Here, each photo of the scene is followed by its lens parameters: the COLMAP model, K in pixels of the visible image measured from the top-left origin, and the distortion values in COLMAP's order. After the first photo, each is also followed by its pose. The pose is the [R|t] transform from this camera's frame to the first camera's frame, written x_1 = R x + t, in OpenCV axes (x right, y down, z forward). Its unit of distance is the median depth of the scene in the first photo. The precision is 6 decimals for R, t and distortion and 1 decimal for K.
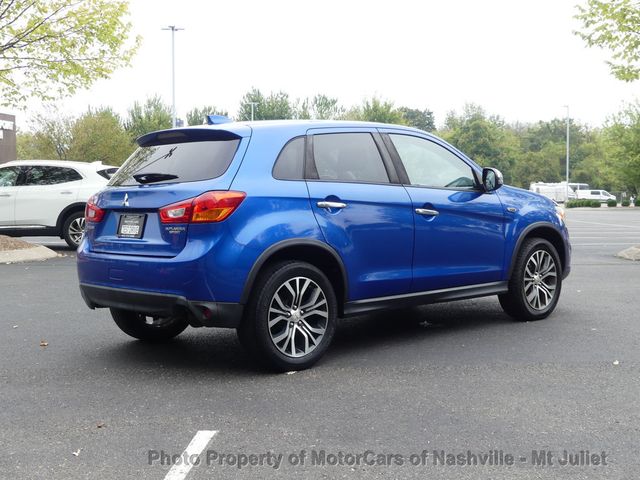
lens RADIAL K [[847.1, 0, 316.4], [0, 847.1, 237.3], [0, 0, 1]] dist [-0.025816, 0.000000]
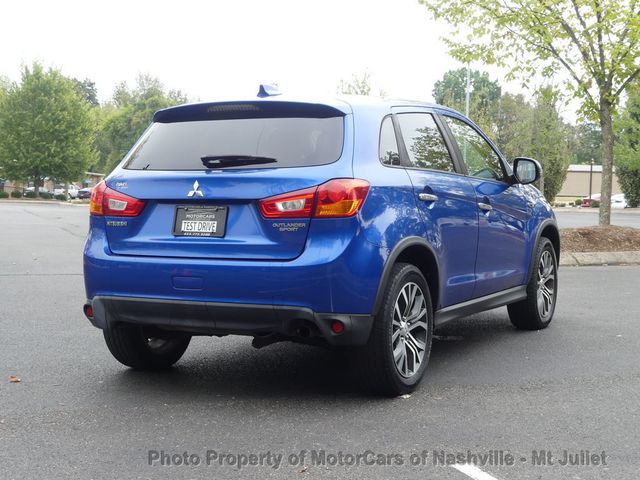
lens RADIAL K [[1060.9, 0, 320.2], [0, 1060.9, 241.0], [0, 0, 1]] dist [-0.002782, 0.000000]
pose [[0.939243, -0.004489, 0.343224, -0.454151], [0.004741, 0.999989, 0.000103, 0.004885], [-0.343221, 0.001531, 0.939254, 0.037222]]
